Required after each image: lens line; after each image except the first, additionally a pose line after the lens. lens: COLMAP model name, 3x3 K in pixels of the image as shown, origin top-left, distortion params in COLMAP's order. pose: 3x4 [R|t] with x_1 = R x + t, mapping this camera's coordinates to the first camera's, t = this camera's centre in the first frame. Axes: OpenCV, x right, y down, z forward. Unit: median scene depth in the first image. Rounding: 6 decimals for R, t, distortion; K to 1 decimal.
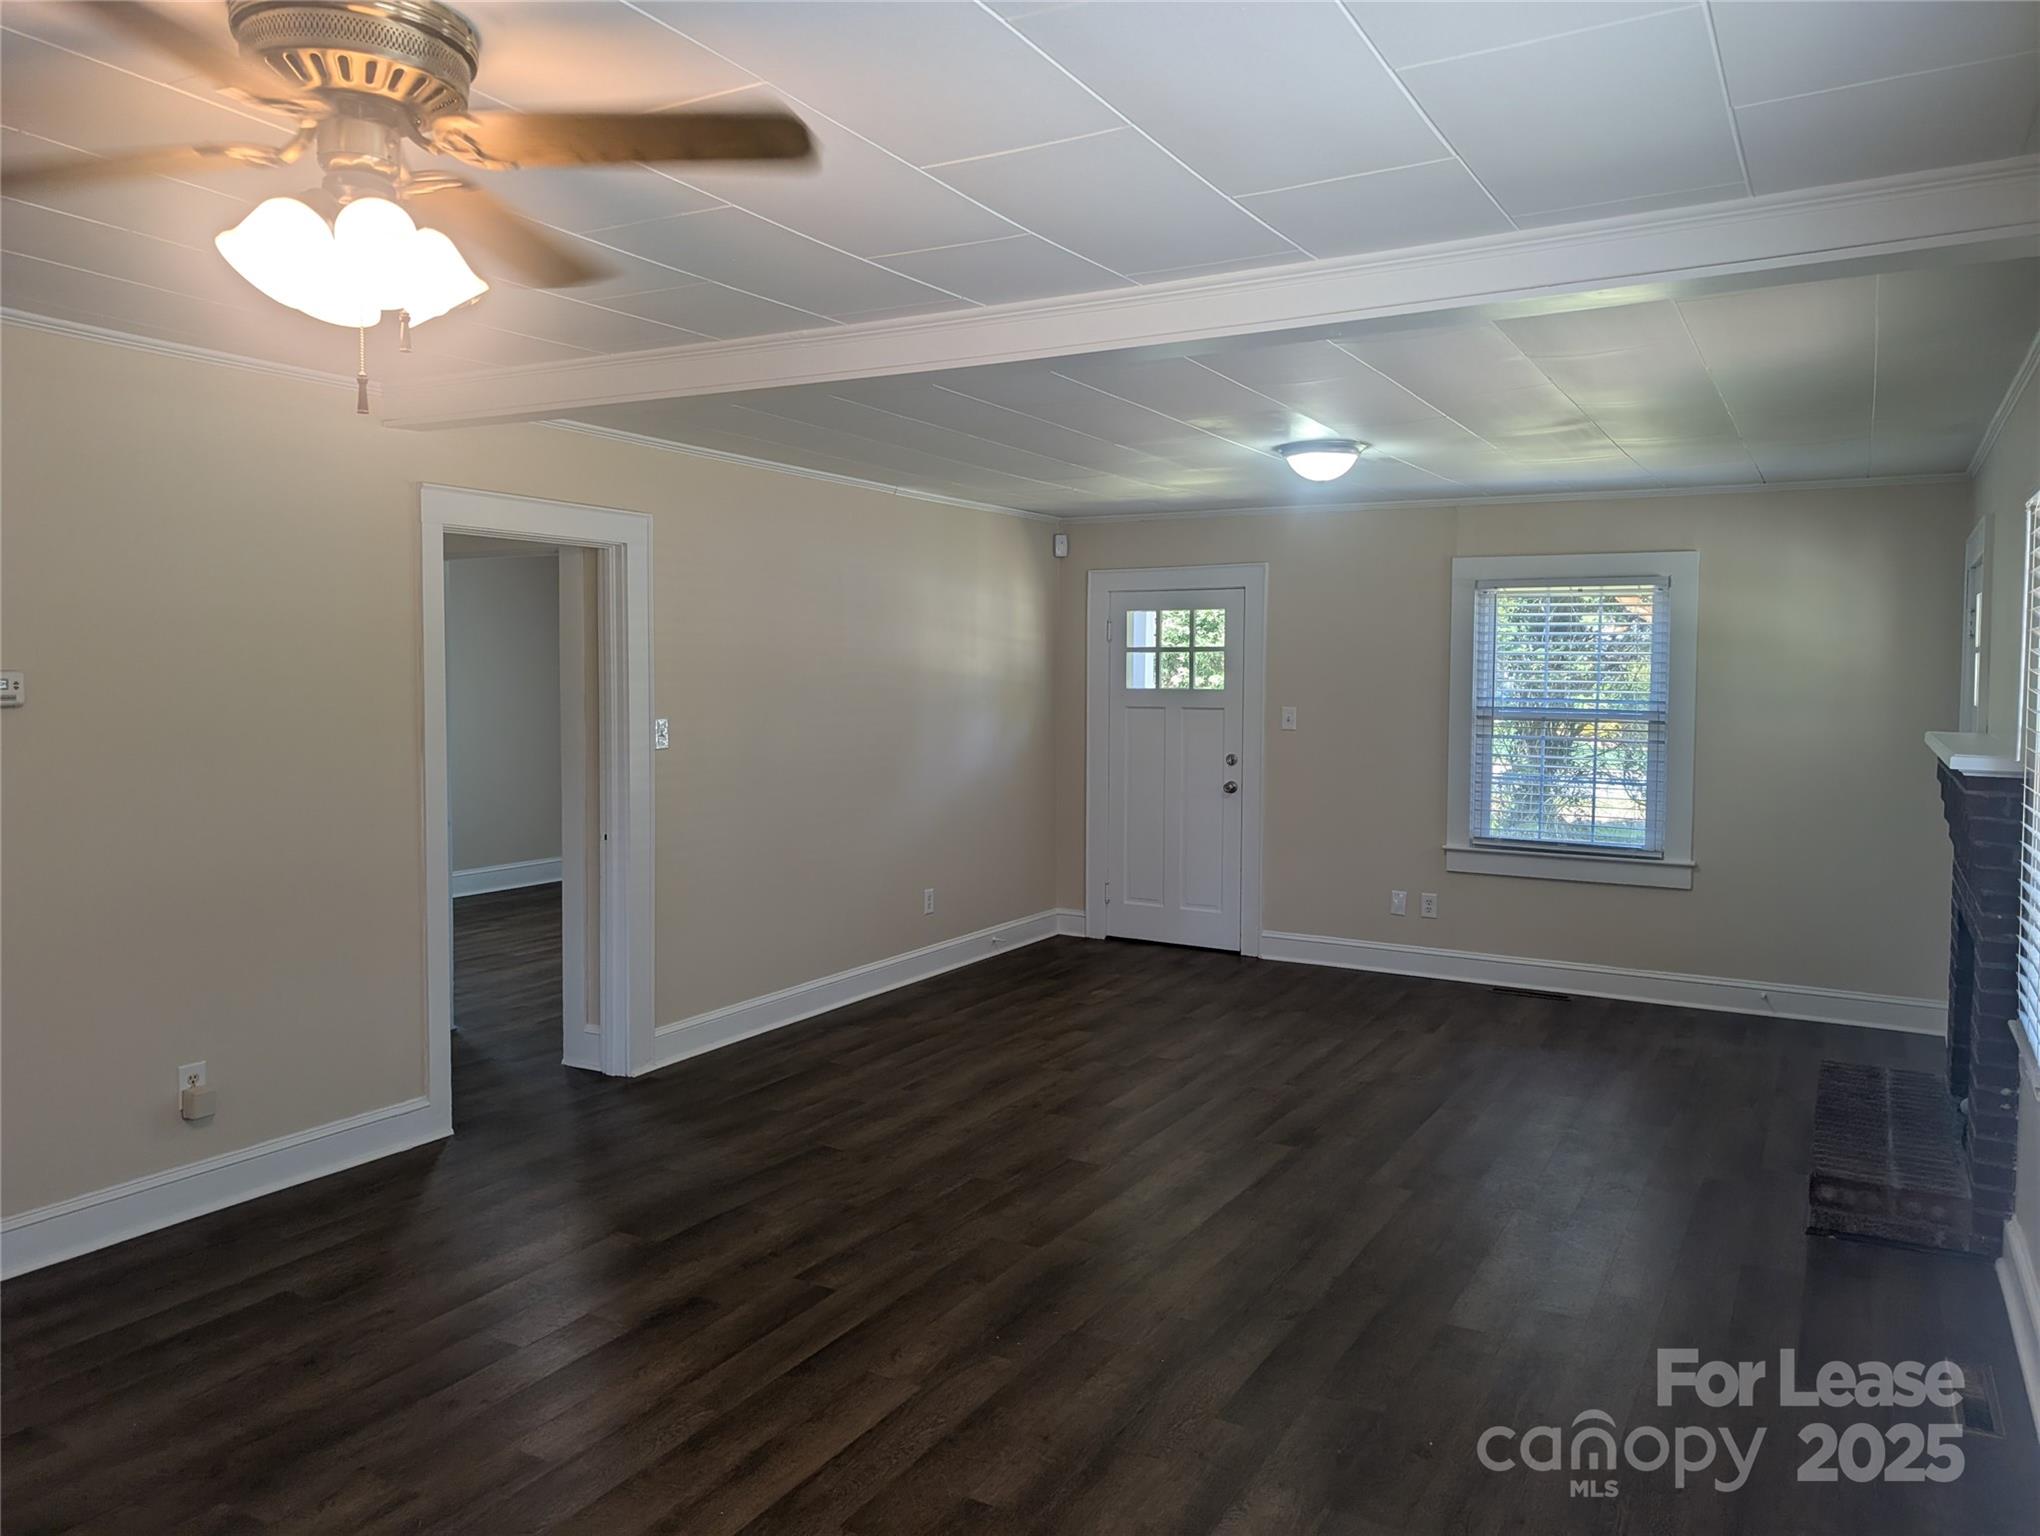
lens RADIAL K [[1460.6, 0, 996.4], [0, 1460.6, 759.4], [0, 0, 1]] dist [0.049206, -0.078894]
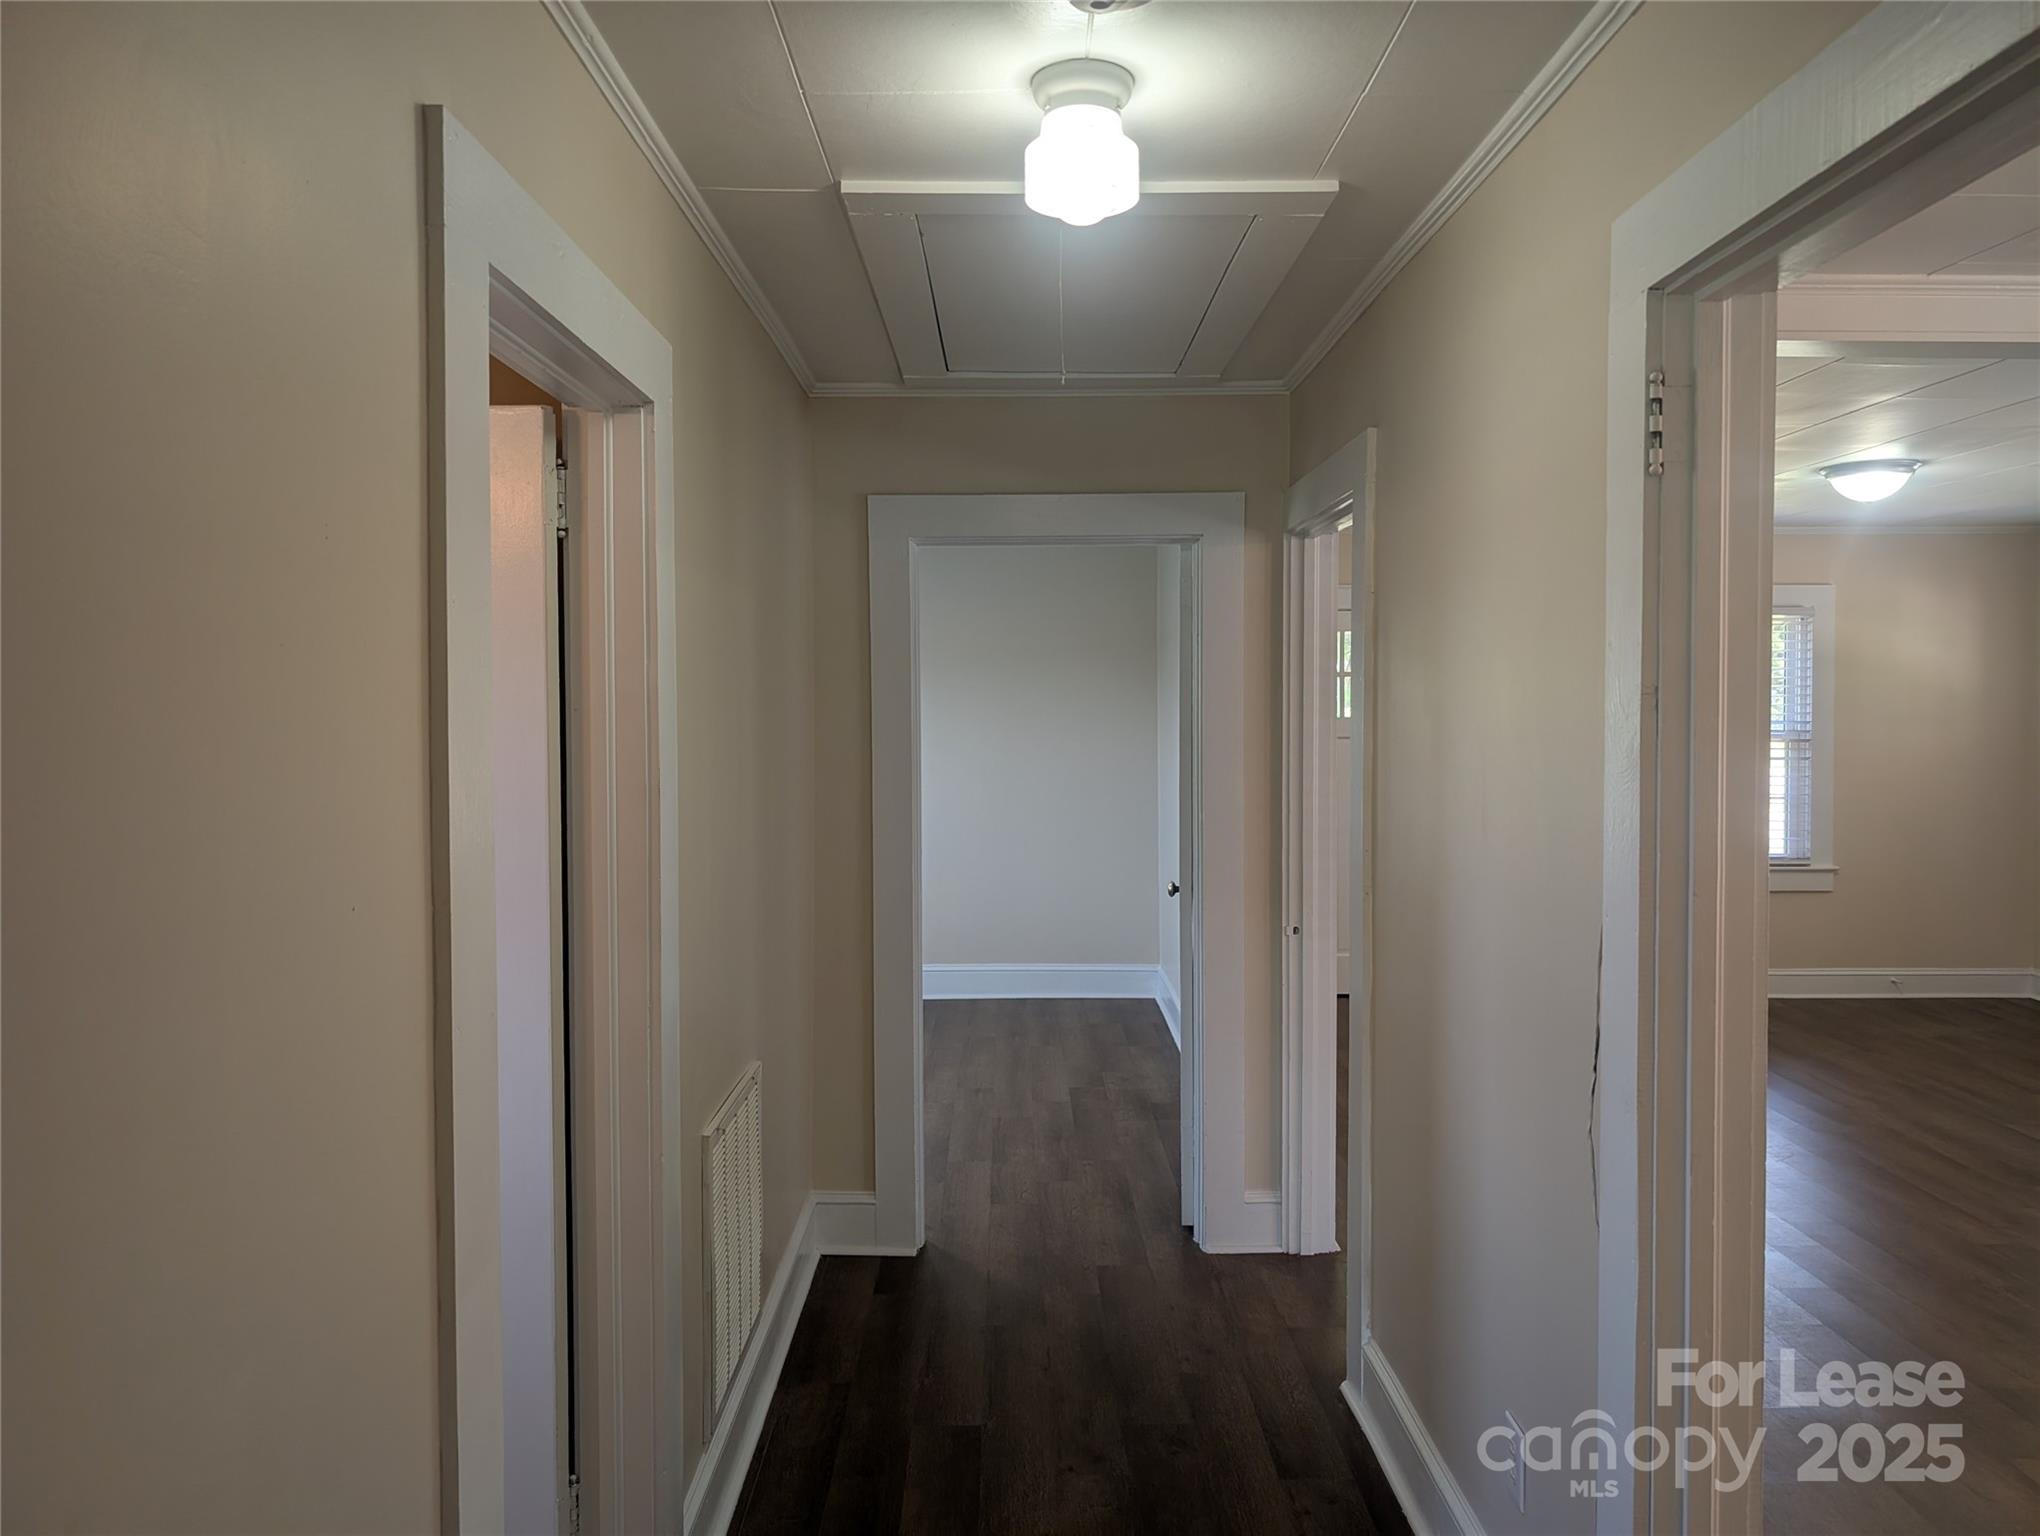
lens RADIAL K [[1460.6, 0, 996.4], [0, 1460.6, 759.4], [0, 0, 1]] dist [0.049206, -0.078894]
pose [[0.862596, -0.030030, 0.505001, -0.769676], [0.038420, 0.999242, -0.006205, -0.034161], [-0.504432, 0.024755, 0.863096, 0.445329]]
